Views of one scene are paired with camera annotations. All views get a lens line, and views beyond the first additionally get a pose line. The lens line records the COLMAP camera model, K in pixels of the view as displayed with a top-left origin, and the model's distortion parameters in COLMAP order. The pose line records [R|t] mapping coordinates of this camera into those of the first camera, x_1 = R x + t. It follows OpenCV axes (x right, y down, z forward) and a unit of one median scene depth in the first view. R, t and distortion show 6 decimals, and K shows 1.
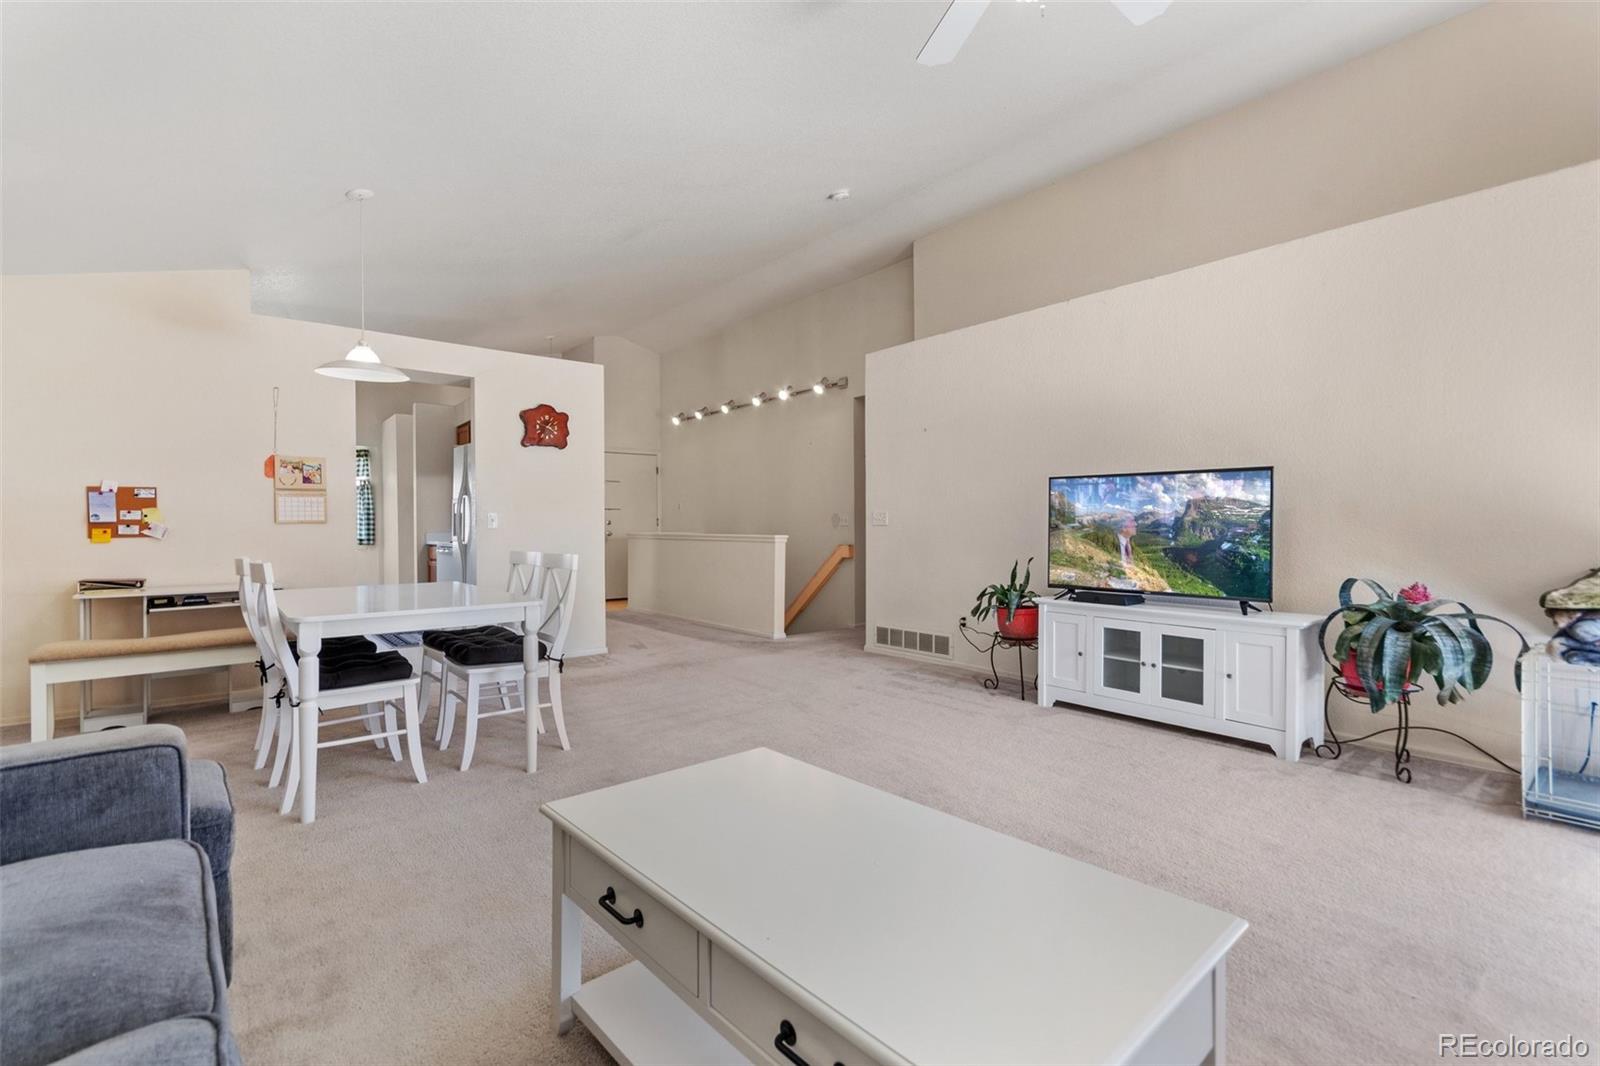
lens RADIAL K [[714.1, 0, 799.1], [0, 714.1, 519.9], [0, 0, 1]] dist [0.000424, 0.000010]
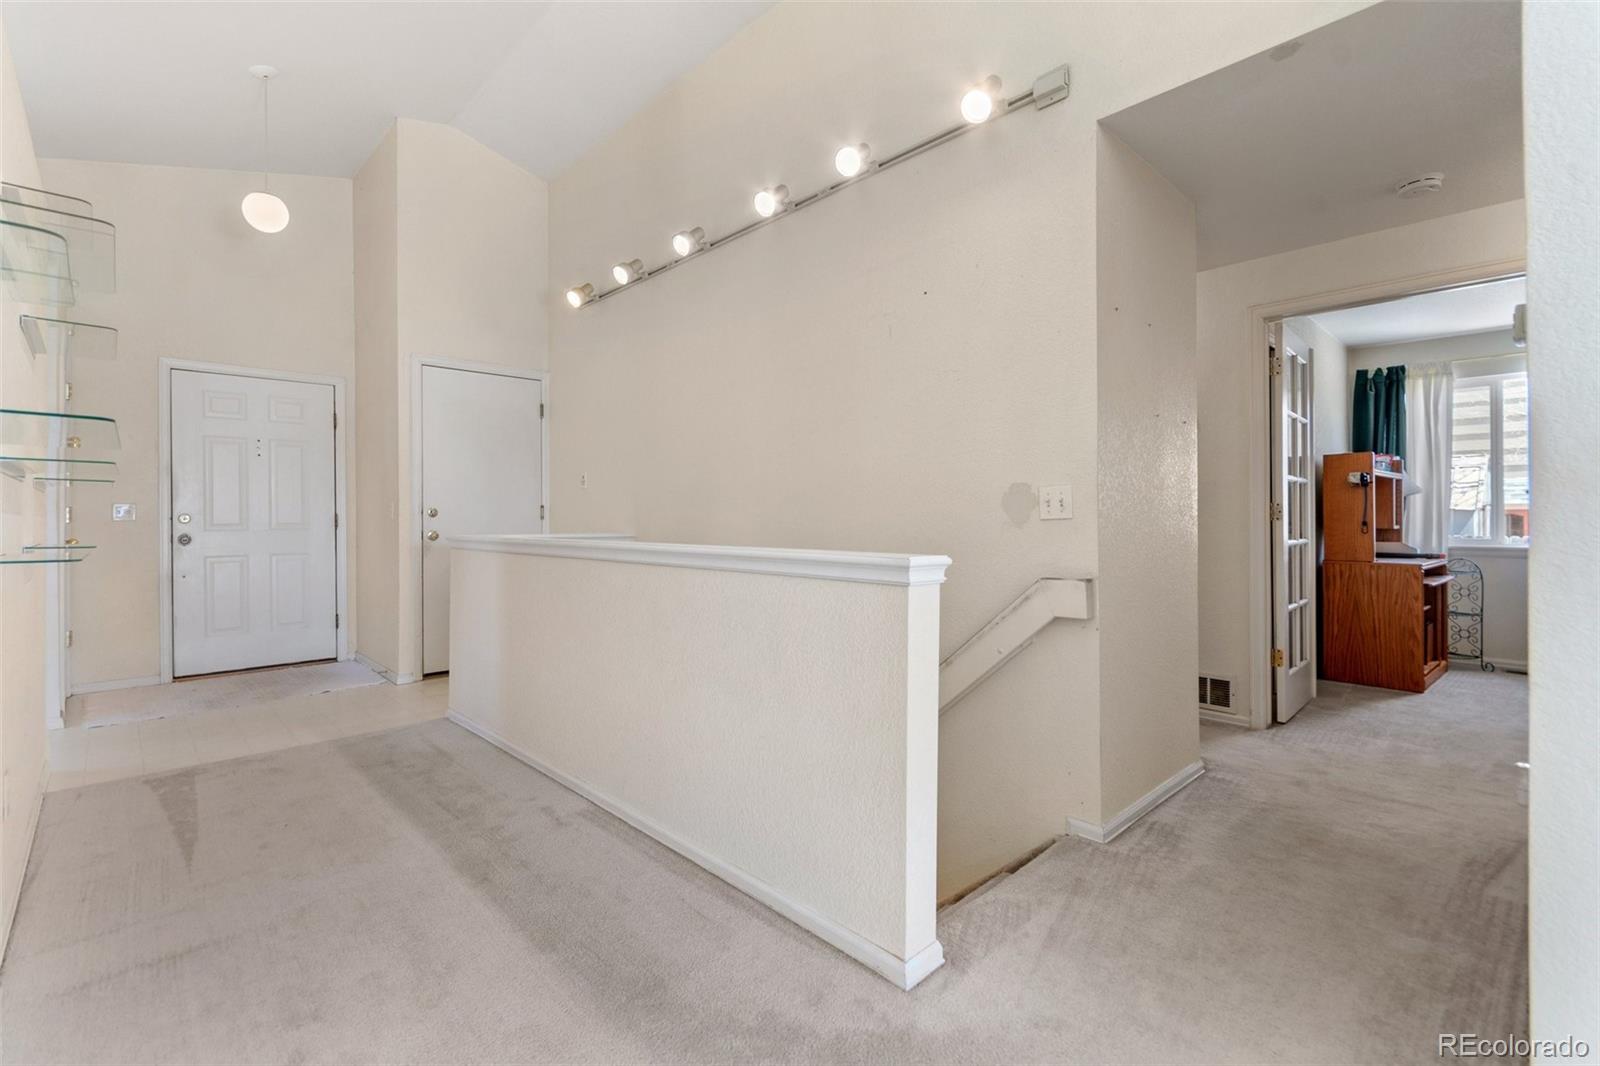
lens RADIAL K [[714.1, 0, 799.1], [0, 714.1, 519.9], [0, 0, 1]] dist [0.000424, 0.000010]
pose [[0.996440, 0.002108, 0.084280, -0.085642], [-0.002595, 0.999981, 0.005666, 0.006874], [-0.084266, -0.005864, 0.996426, 0.688783]]
